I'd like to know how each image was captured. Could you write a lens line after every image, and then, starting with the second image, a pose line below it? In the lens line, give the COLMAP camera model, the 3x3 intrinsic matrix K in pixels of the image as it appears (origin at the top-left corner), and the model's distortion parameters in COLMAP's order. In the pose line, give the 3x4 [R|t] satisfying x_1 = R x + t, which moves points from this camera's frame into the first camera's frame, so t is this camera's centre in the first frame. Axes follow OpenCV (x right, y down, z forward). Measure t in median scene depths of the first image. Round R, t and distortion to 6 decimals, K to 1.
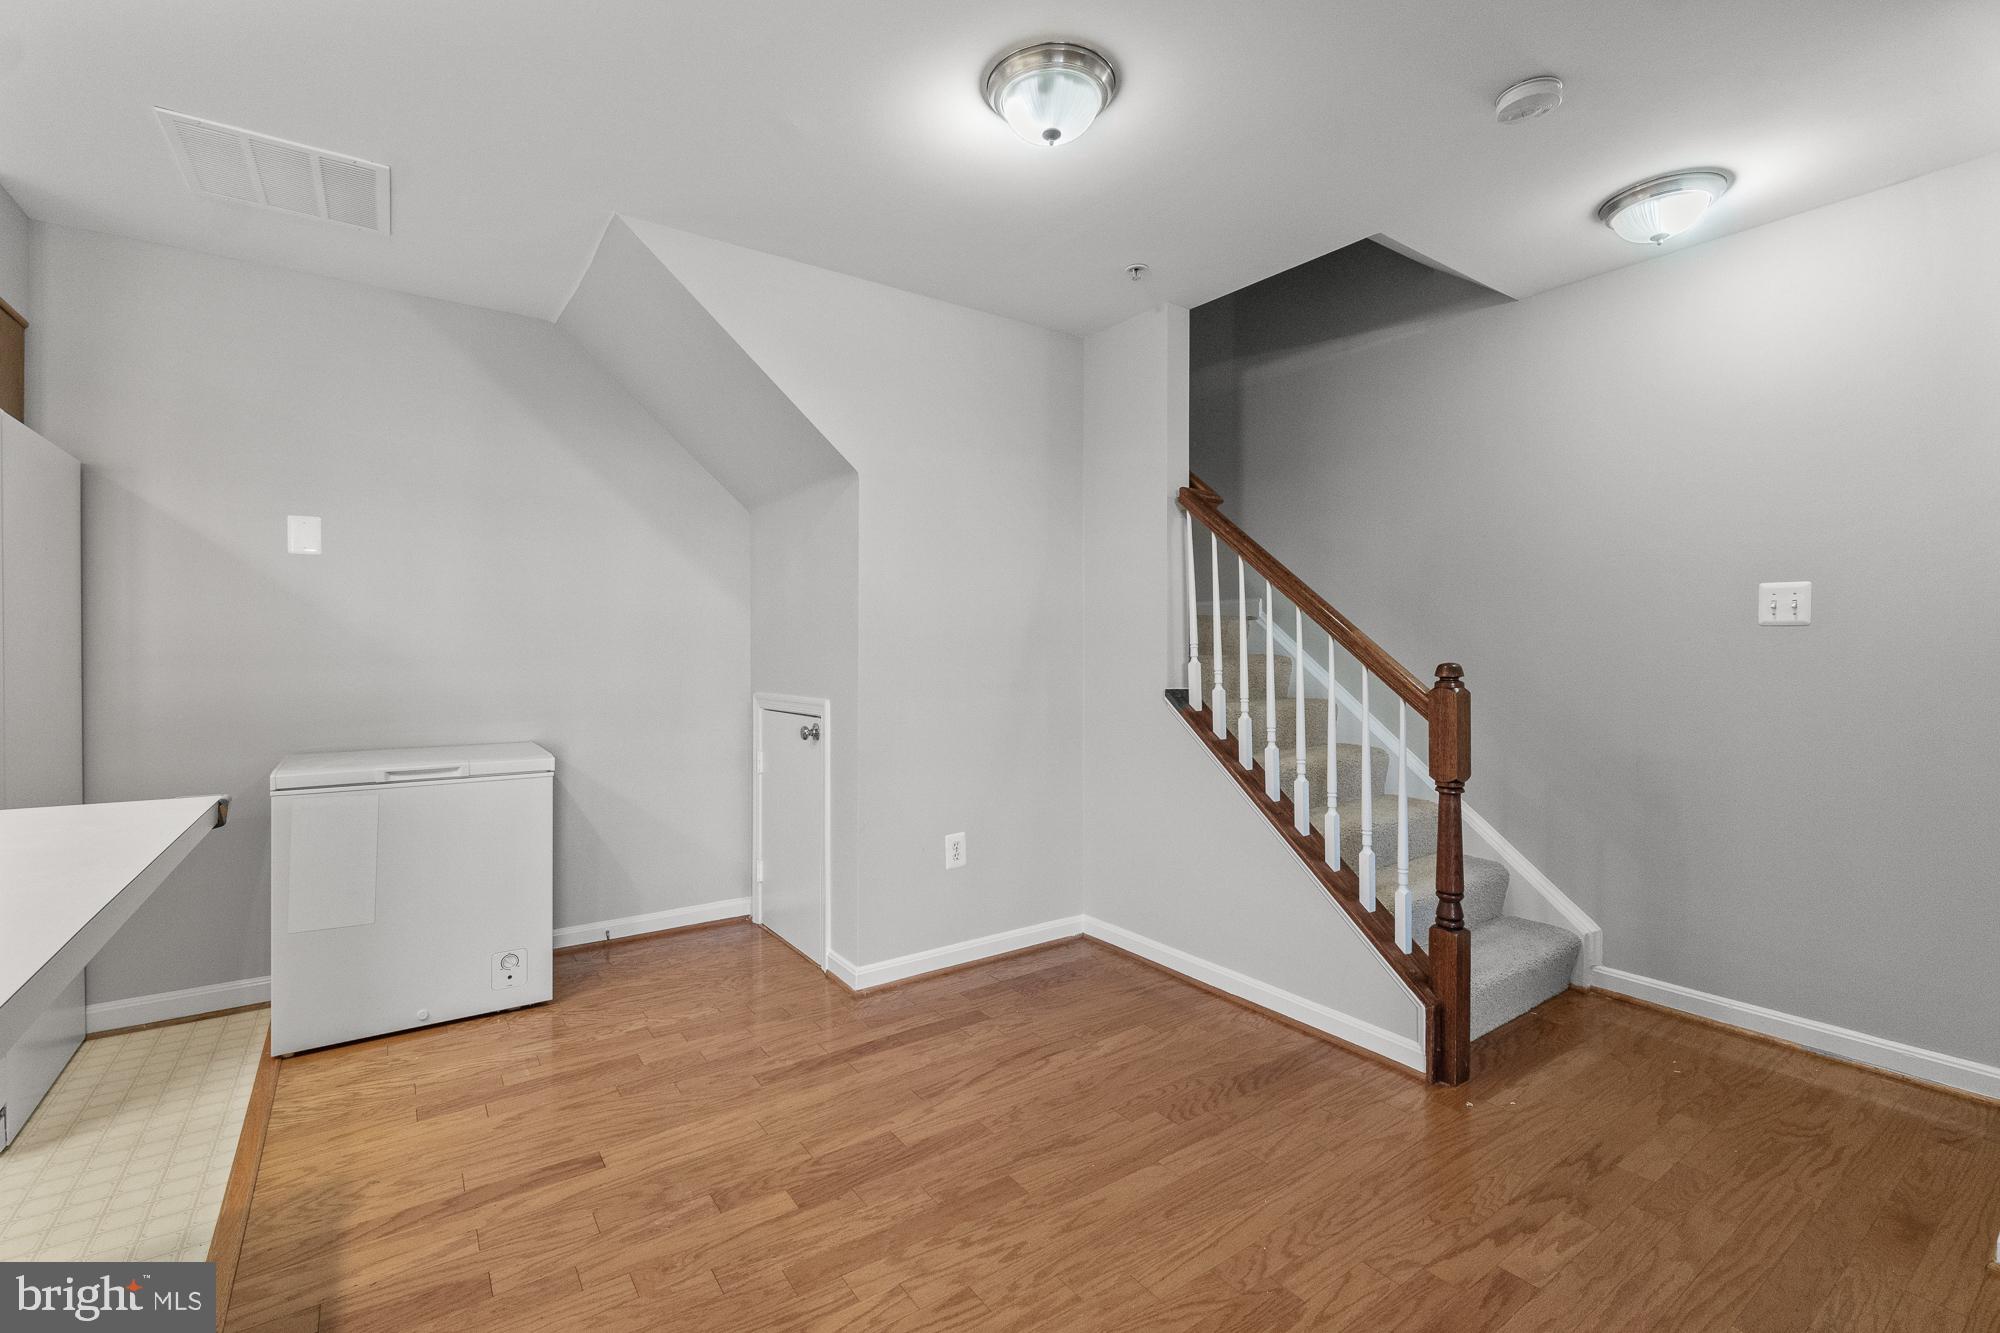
lens RADIAL K [[868.8, 0, 990.5], [0, 868.8, 654.4], [0, 0, 1]] dist [-0.005989, 0.000729]
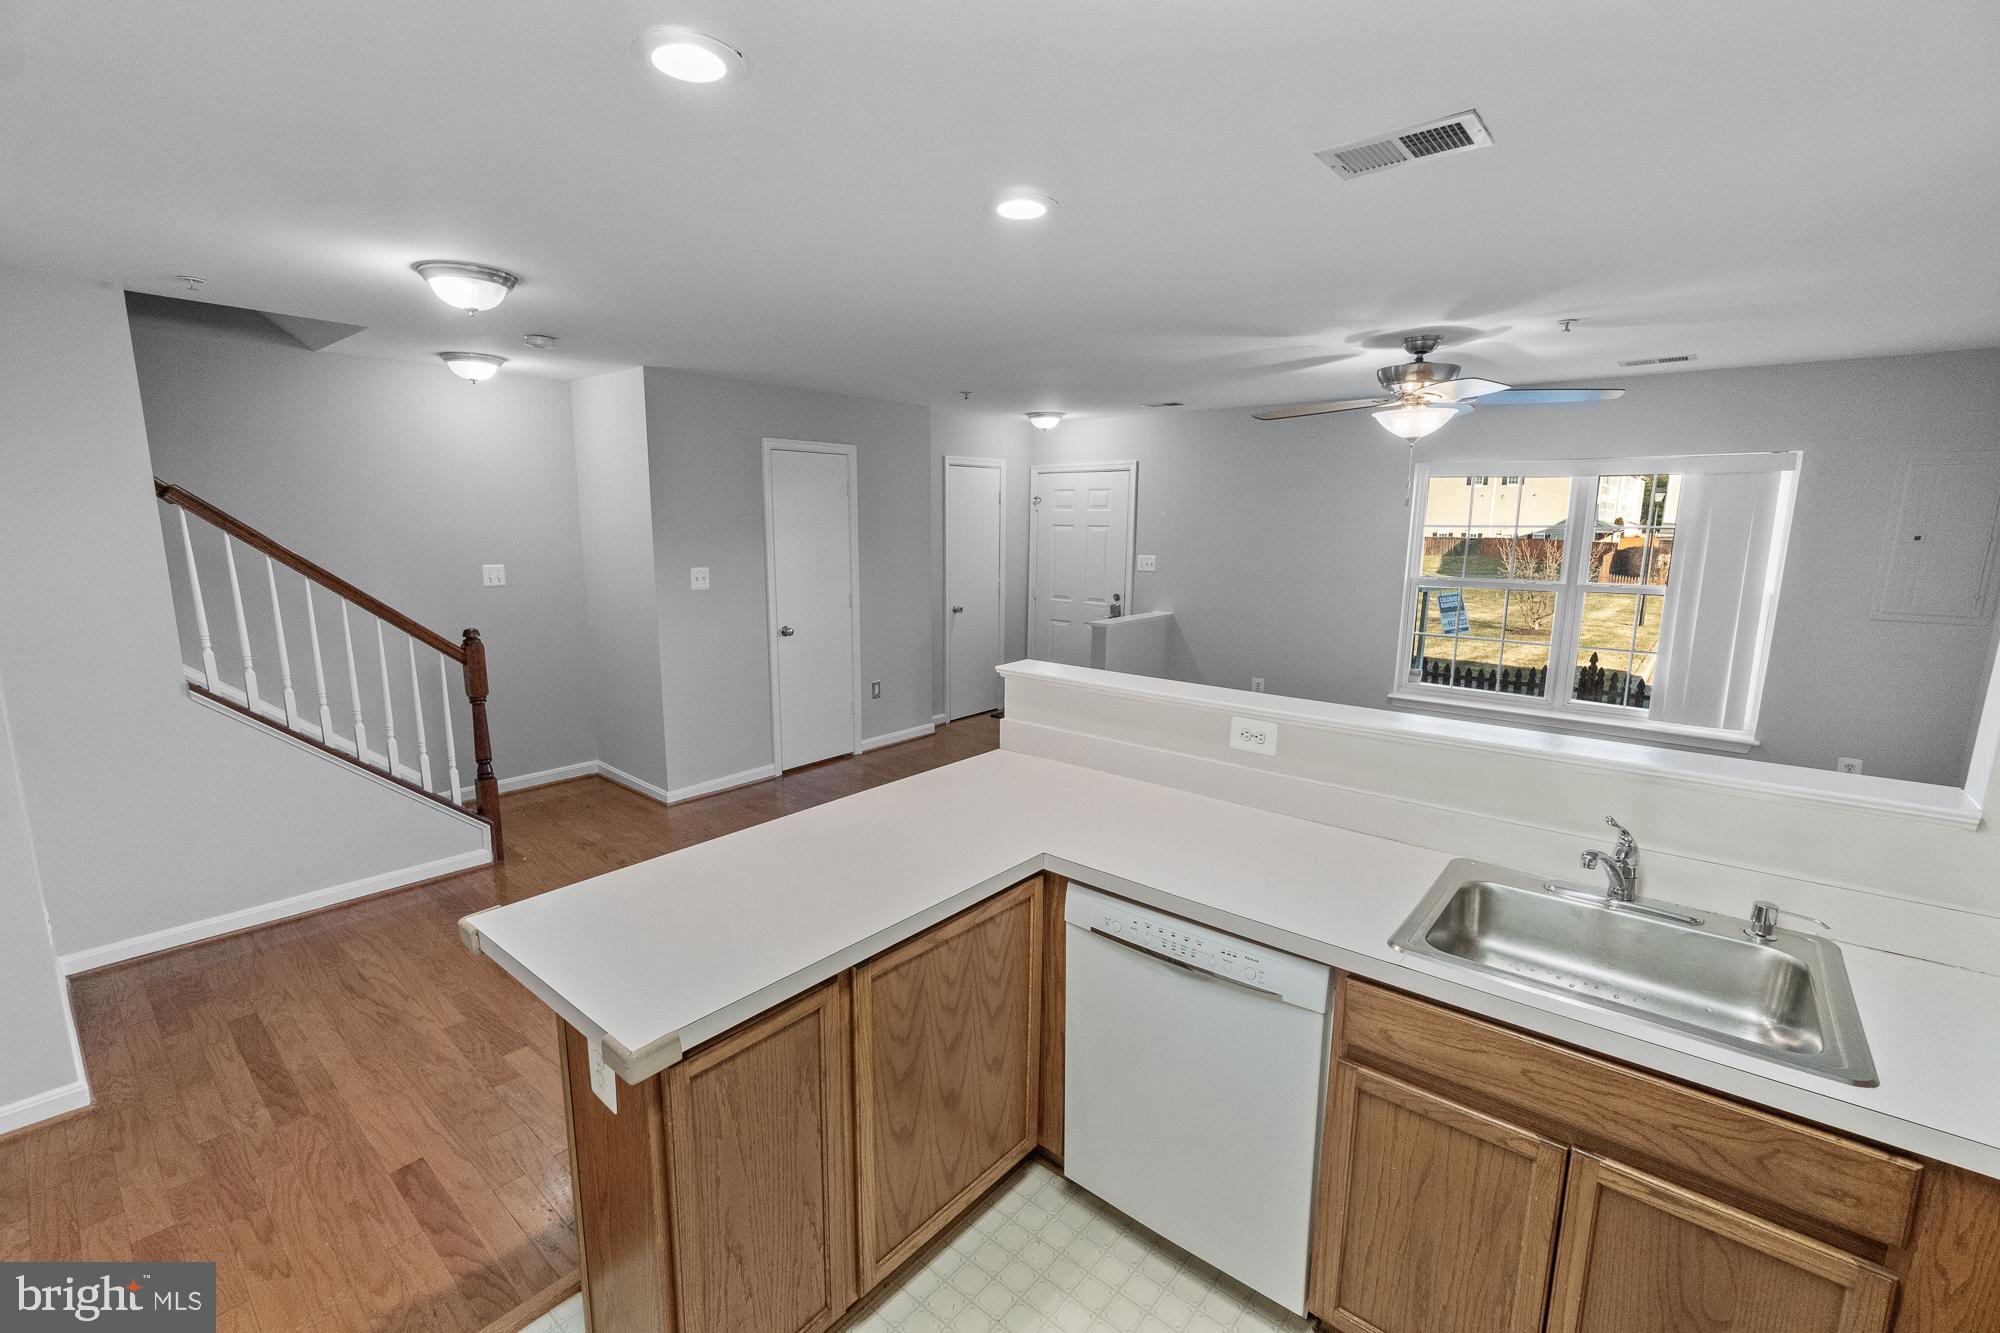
lens RADIAL K [[868.8, 0, 999.4], [0, 868.8, 673.7], [0, 0, 1]] dist [-0.005989, 0.000729]
pose [[-0.262606, -0.176176, 0.948683, -1.174614], [-0.004540, 0.983405, 0.181367, -0.185181], [-0.964893, 0.043321, -0.259048, 0.379895]]
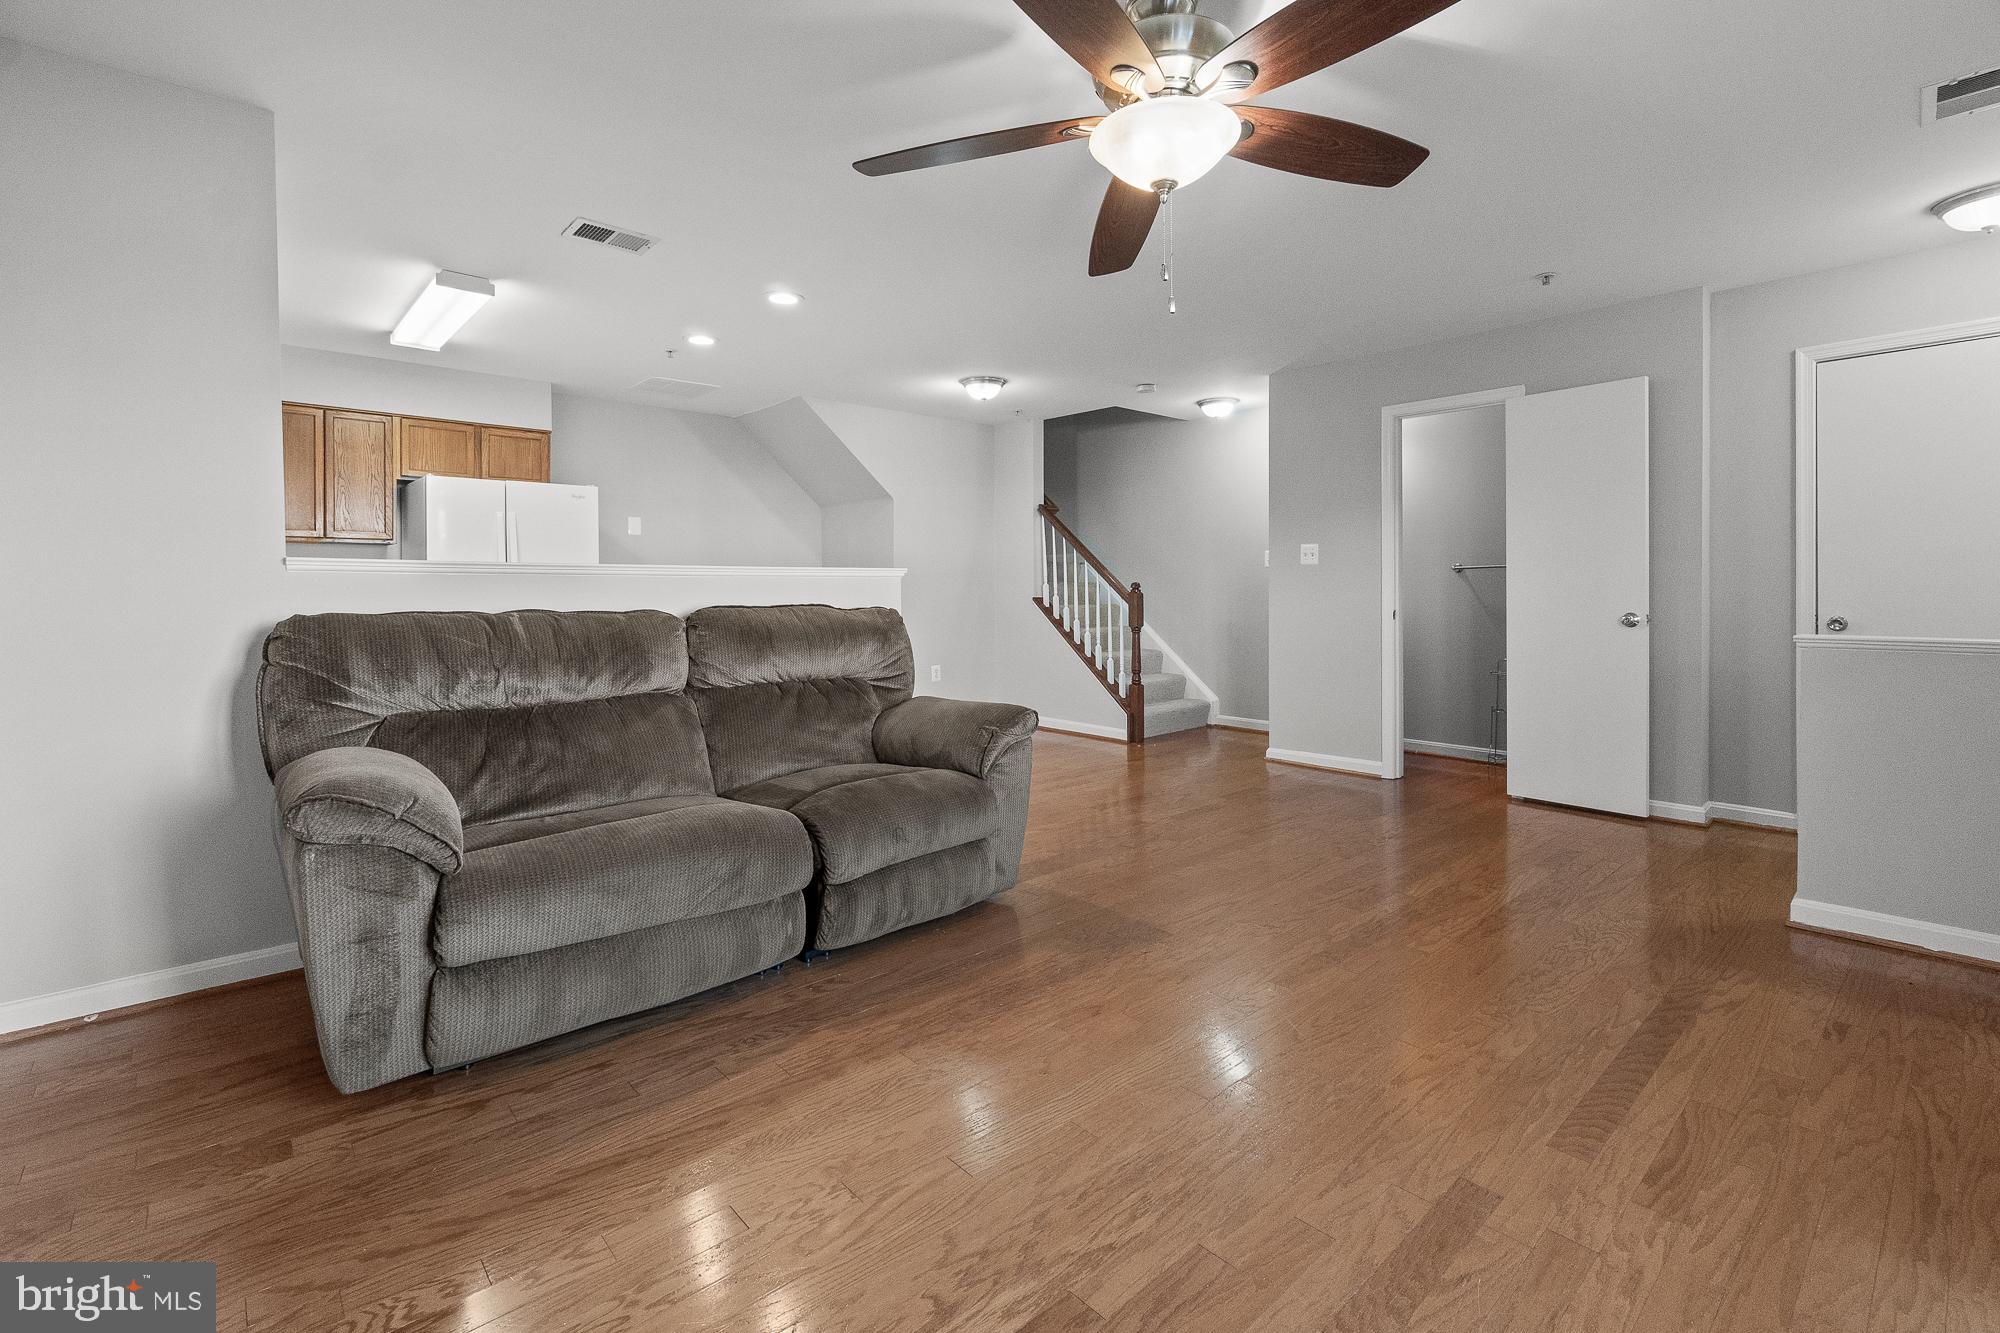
lens RADIAL K [[868.8, 0, 1010.0], [0, 868.8, 592.2], [0, 0, 1]] dist [-0.005989, 0.000729]
pose [[0.992119, -0.004381, 0.125222, -0.145093], [0.004671, 0.999987, -0.002028, 0.036457], [-0.125212, 0.002597, 0.992127, -1.313676]]
